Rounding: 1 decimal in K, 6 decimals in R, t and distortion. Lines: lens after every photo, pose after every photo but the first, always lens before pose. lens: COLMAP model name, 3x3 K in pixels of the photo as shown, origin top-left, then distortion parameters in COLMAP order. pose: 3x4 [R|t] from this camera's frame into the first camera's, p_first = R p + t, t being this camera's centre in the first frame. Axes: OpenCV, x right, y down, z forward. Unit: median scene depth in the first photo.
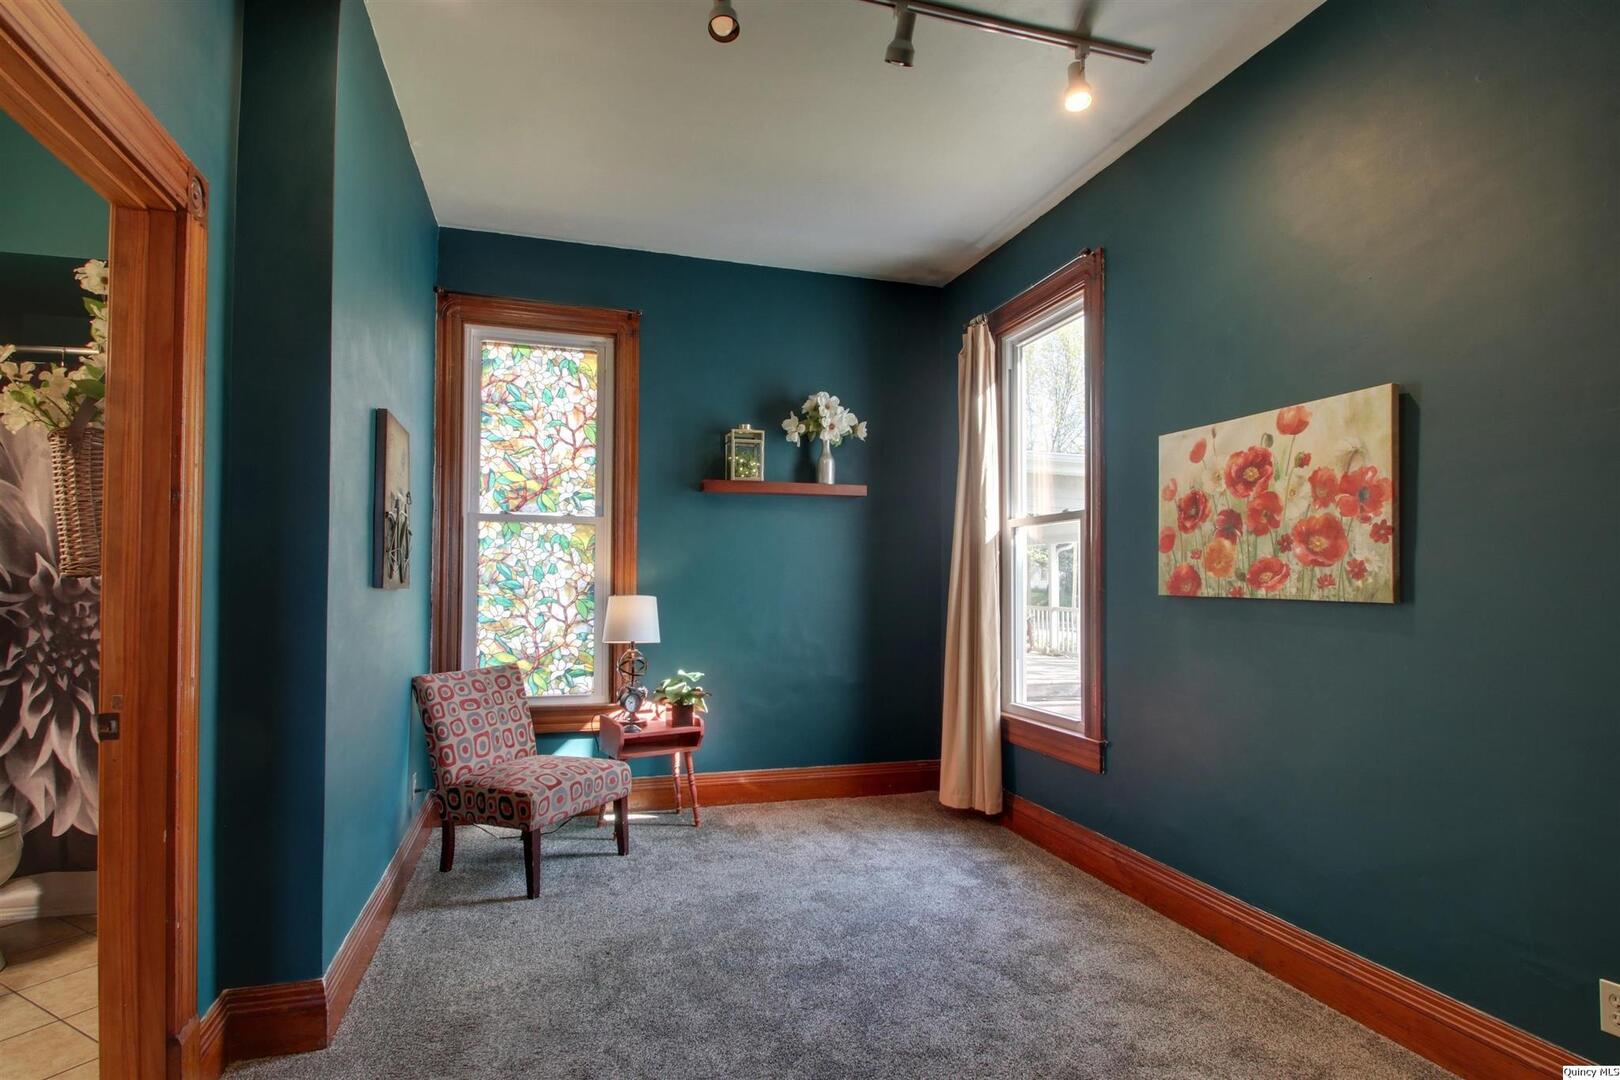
lens RADIAL K [[828.6, 0, 804.5], [0, 828.6, 574.8], [0, 0, 1]] dist [-0.002737, -0.001027]
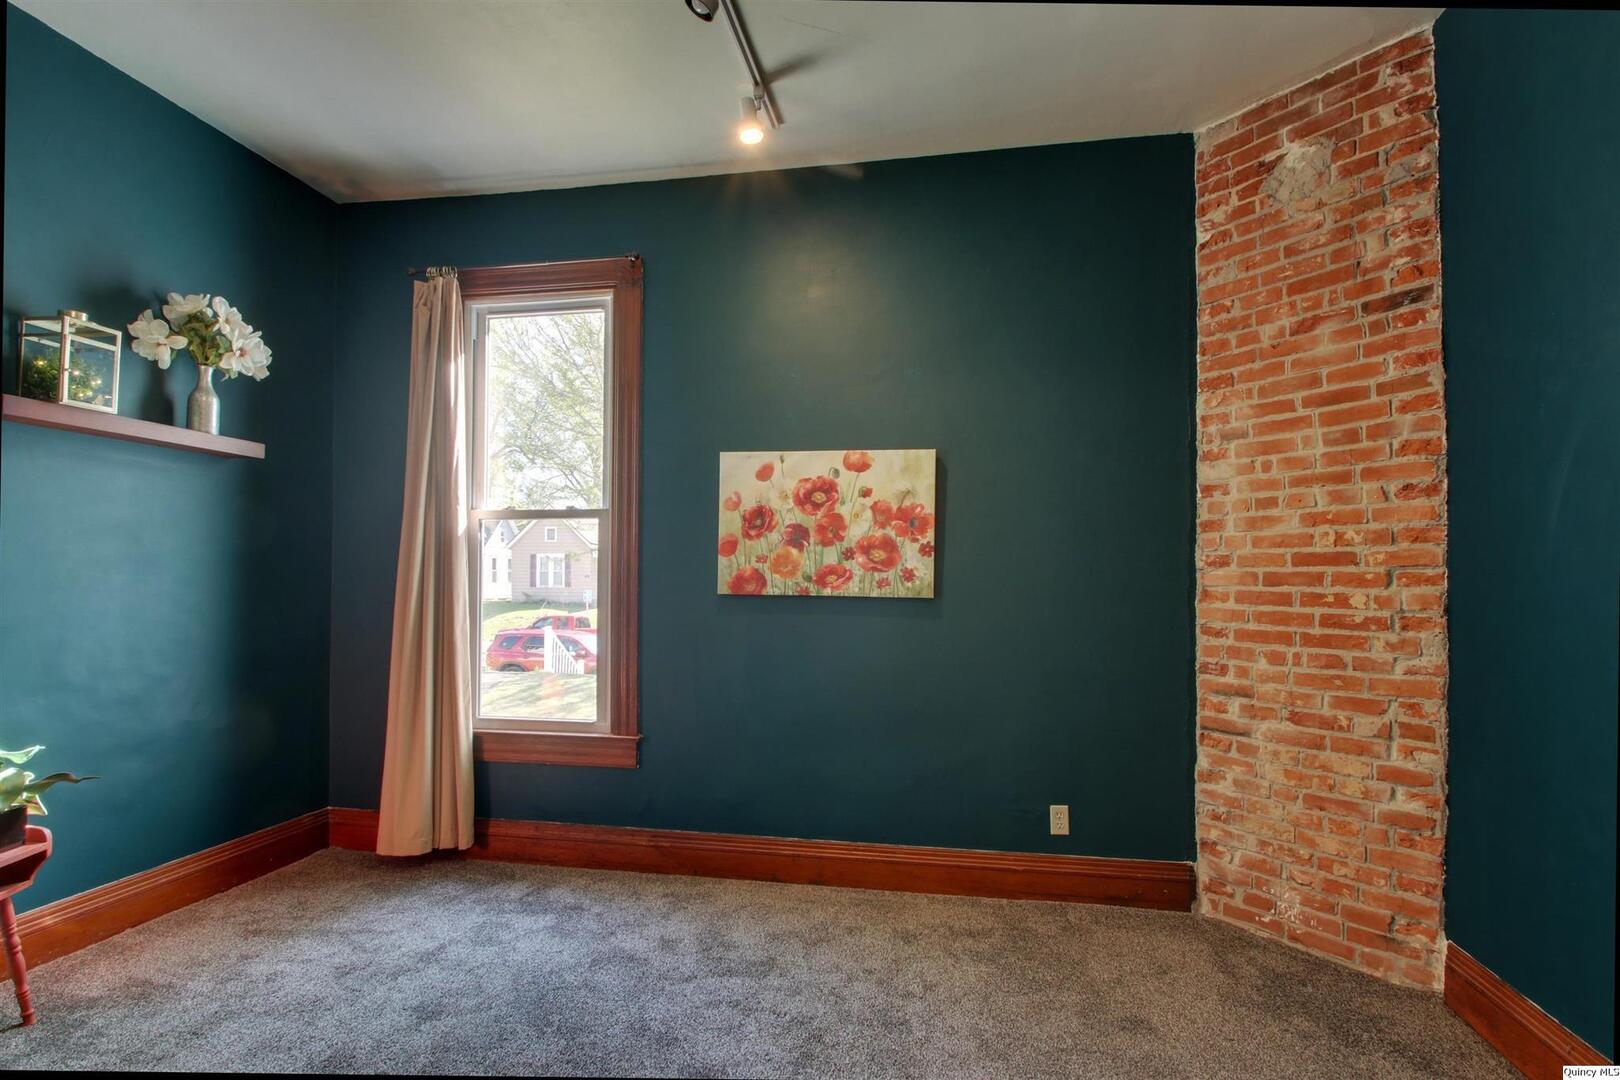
lens RADIAL K [[814.0, 0, 812.5], [0, 814.0, 573.6], [0, 0, 1]] dist [-0.002978, -0.012769]
pose [[0.439300, 0.006028, 0.898320, -0.557631], [-0.013451, 0.999910, -0.000132, -0.005034], [-0.898240, -0.012025, 0.439341, 0.444399]]
